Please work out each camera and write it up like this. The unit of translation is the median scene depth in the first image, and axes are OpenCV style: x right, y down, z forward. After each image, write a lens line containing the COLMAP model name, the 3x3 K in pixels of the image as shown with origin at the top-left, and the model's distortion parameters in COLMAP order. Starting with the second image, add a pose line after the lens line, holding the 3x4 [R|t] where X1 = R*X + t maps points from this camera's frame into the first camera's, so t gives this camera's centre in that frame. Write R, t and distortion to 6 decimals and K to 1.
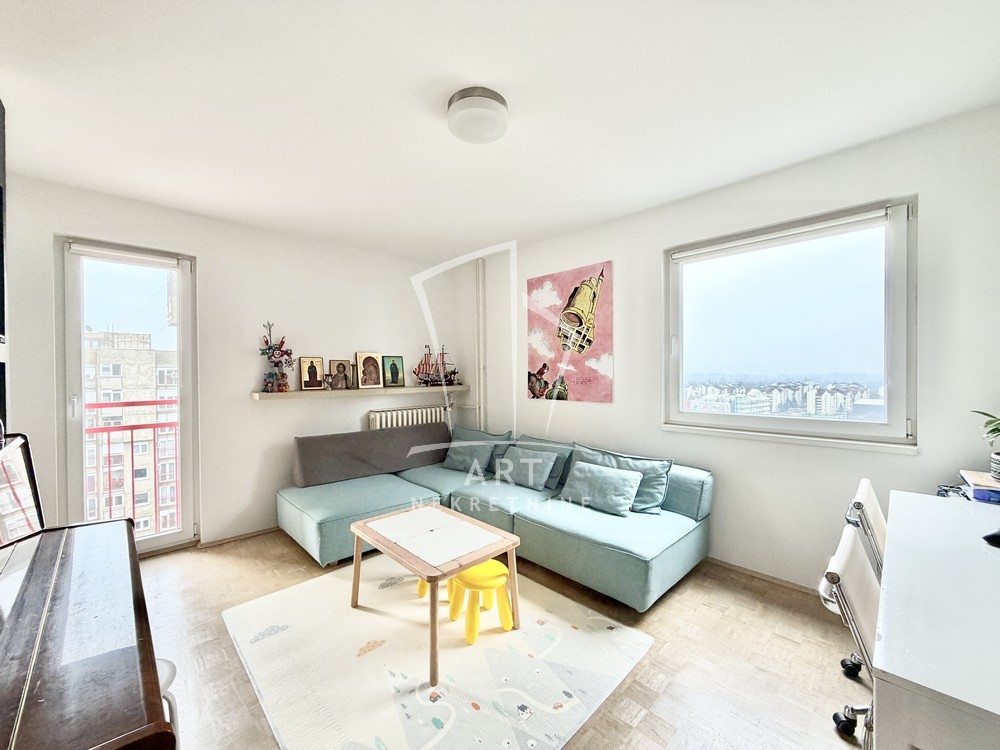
lens RADIAL K [[396.0, 0, 496.3], [0, 396.0, 376.4], [0, 0, 1]] dist [-0.000918, -0.000224]
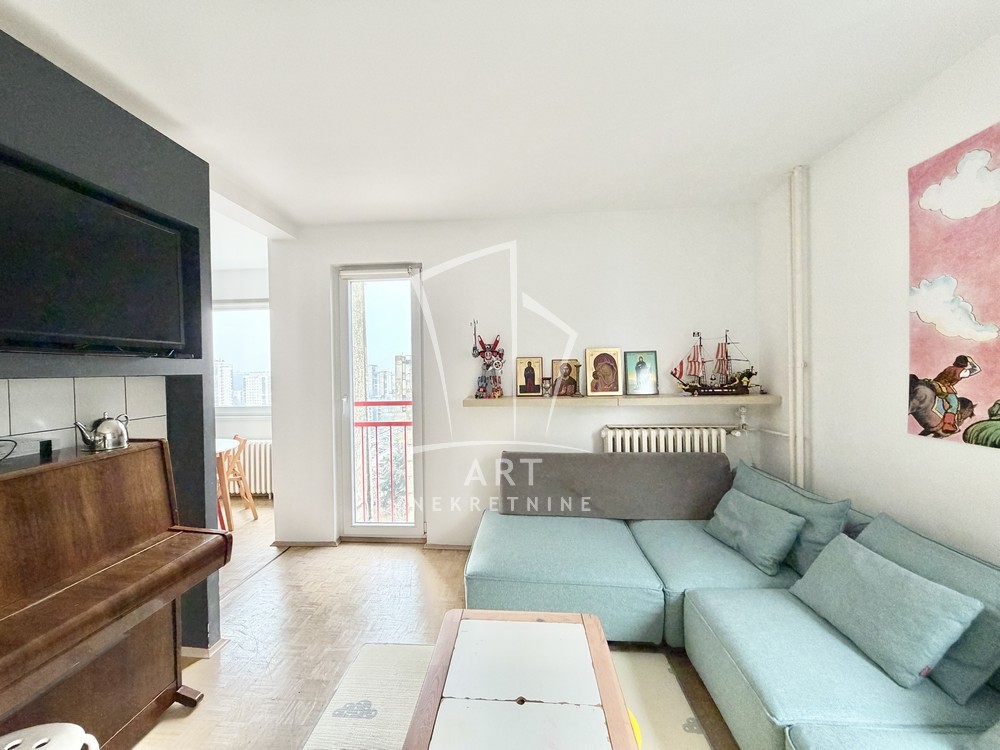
lens RADIAL K [[397.6, 0, 497.5], [0, 397.6, 376.9], [0, 0, 1]] dist [0.000152, -0.000055]
pose [[0.666031, 0.009452, -0.745864, 0.114157], [0.001727, 0.999898, 0.014213, -0.018146], [0.745922, -0.010754, 0.665947, 0.379477]]
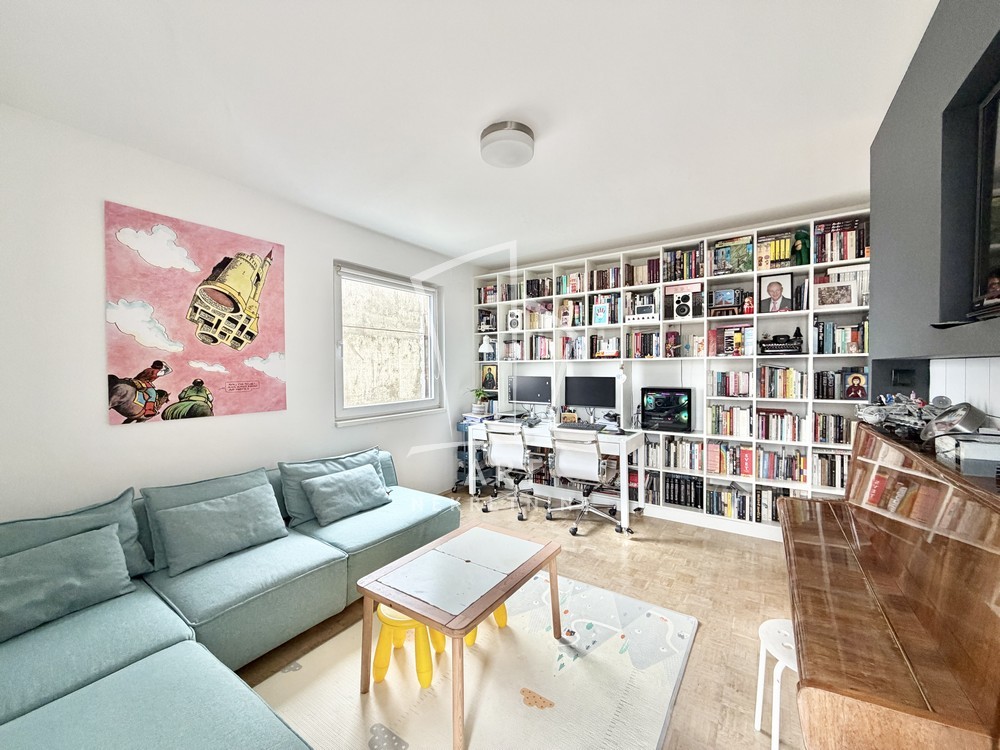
lens RADIAL K [[396.0, 0, 496.3], [0, 396.0, 376.4], [0, 0, 1]] dist [-0.000918, -0.000224]
pose [[-0.199321, -0.009975, 0.979883, -0.586072], [0.020932, 0.999677, 0.014435, -0.007728], [-0.979711, 0.023388, -0.199048, 0.646902]]
